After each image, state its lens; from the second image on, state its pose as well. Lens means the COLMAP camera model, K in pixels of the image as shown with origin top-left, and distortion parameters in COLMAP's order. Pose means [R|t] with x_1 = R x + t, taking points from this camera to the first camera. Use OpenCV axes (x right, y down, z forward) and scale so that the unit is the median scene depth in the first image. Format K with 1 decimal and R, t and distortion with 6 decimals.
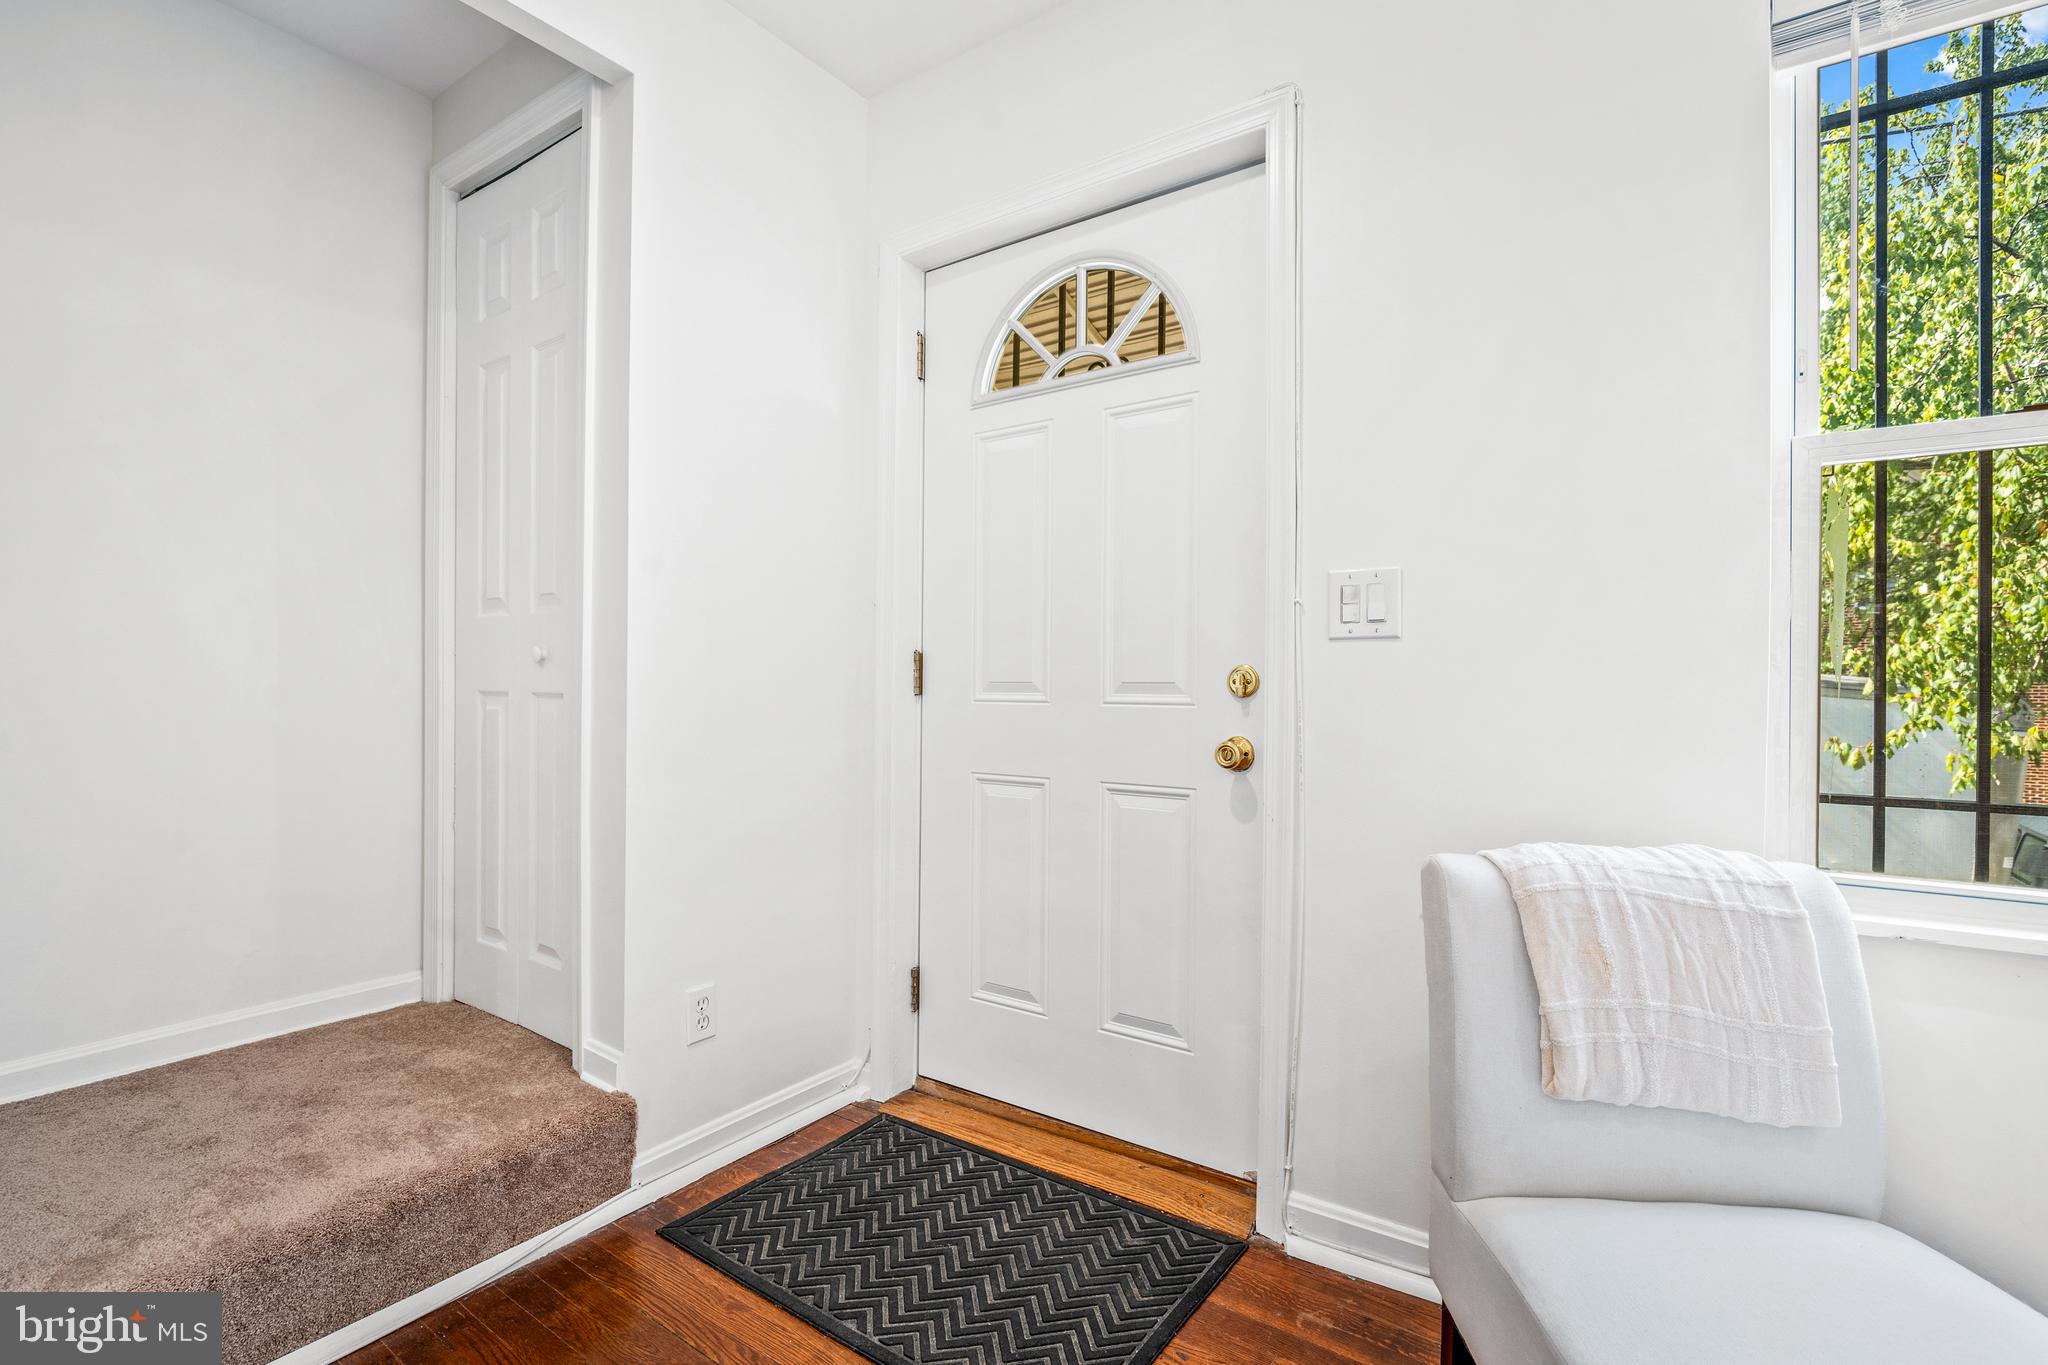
lens RADIAL K [[1003.5, 0, 1020.3], [0, 1003.5, 692.7], [0, 0, 1]] dist [-0.005968, 0.000146]
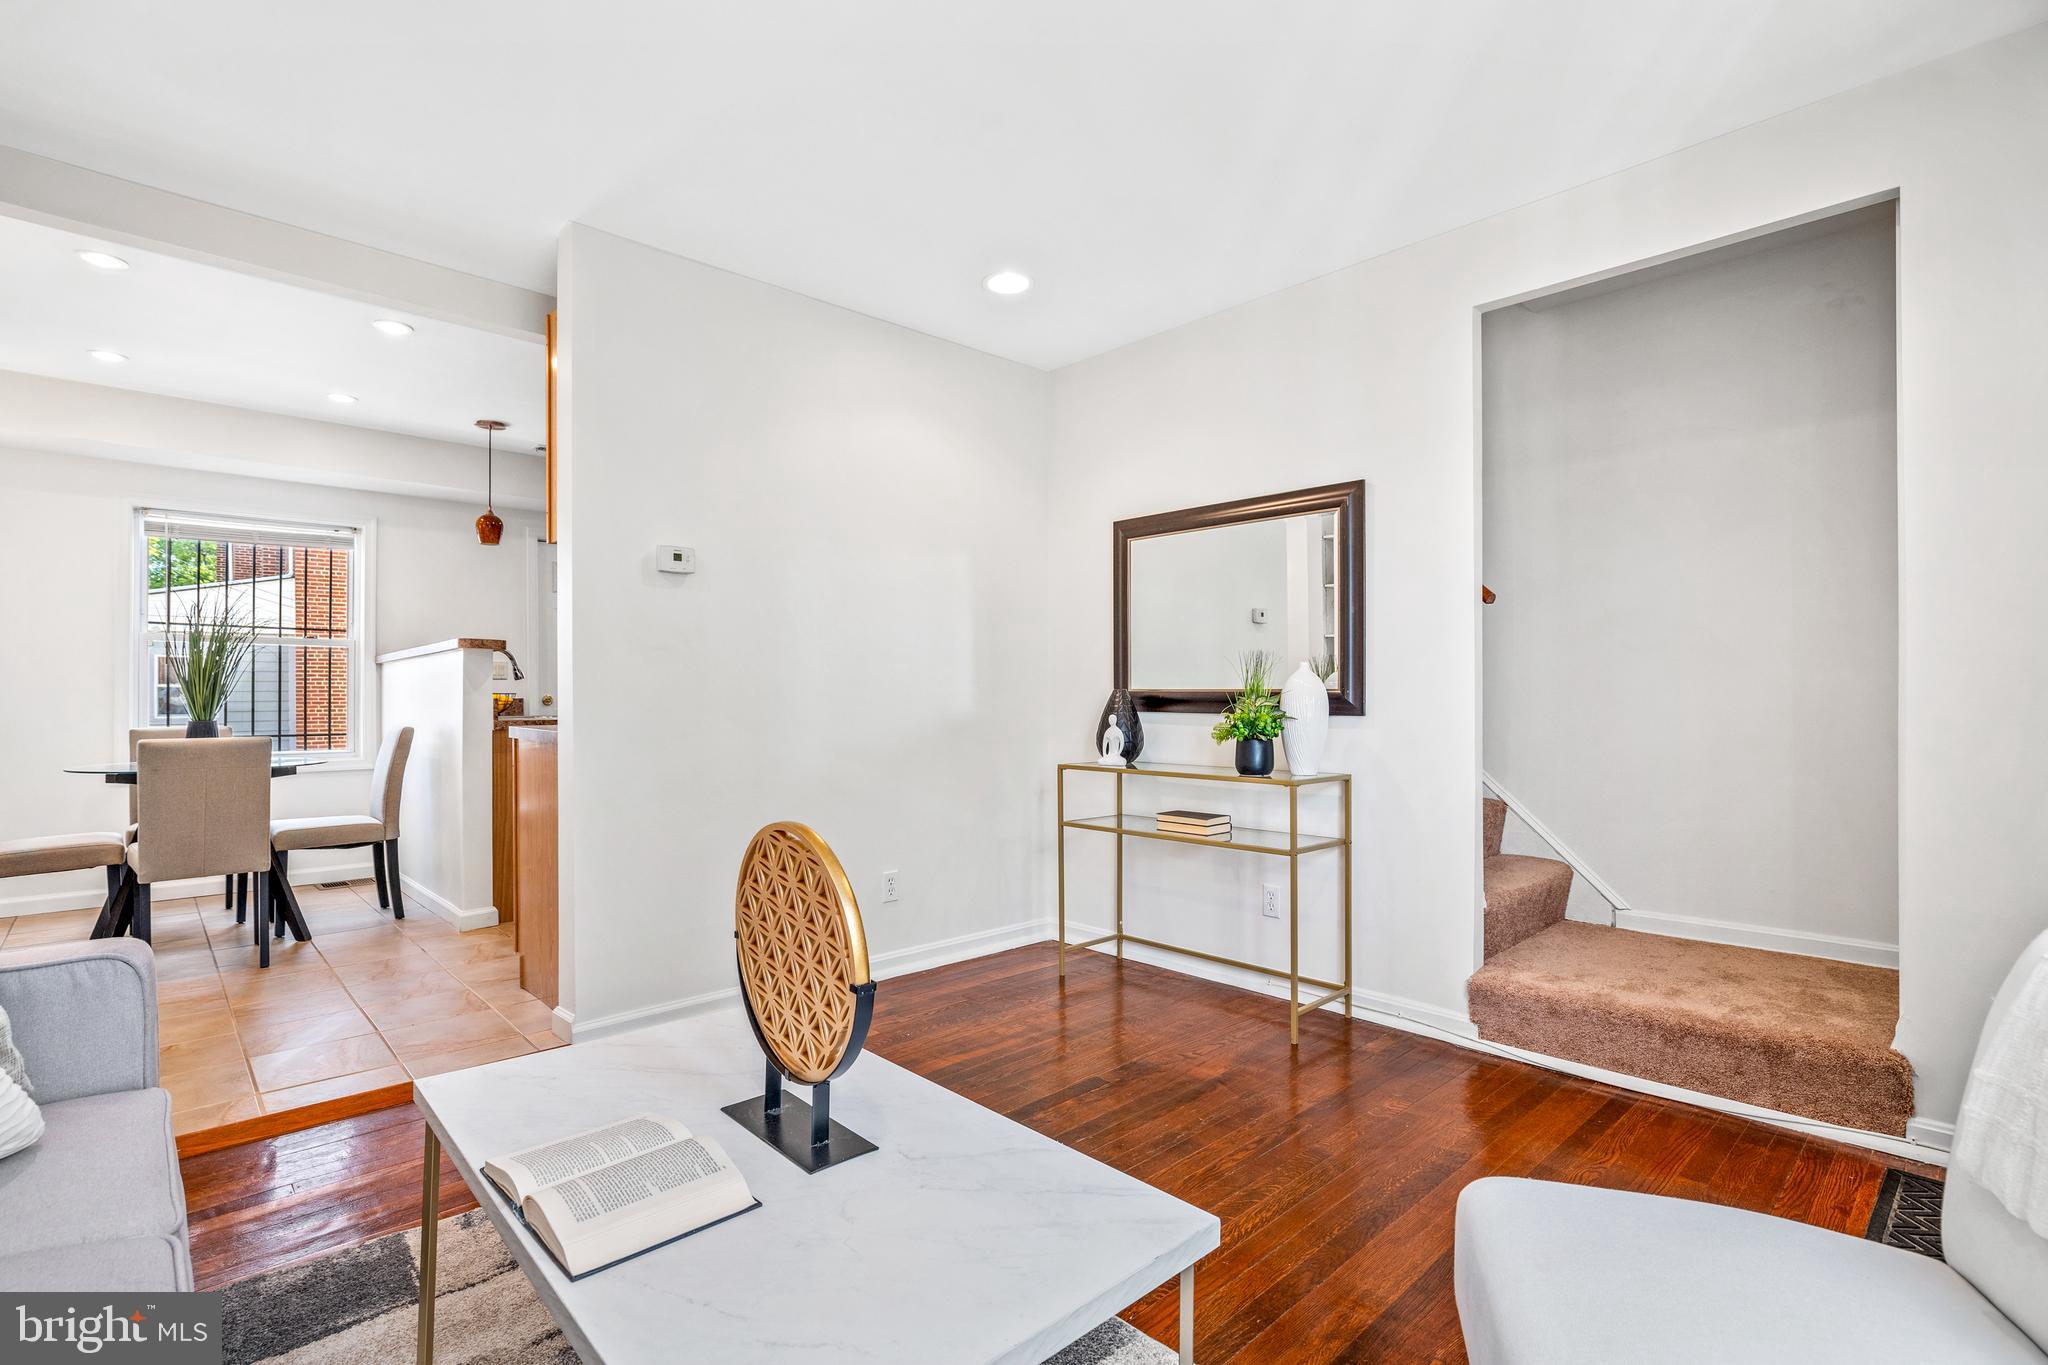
lens RADIAL K [[961.3, 0, 1023.4], [0, 961.3, 689.2], [0, 0, 1]] dist [-0.016368, 0.000046]
pose [[-0.188816, -0.012109, -0.981938, 0.993056], [-0.010561, 0.999891, -0.010299, -0.006146], [0.981956, 0.008426, -0.188924, 0.216835]]
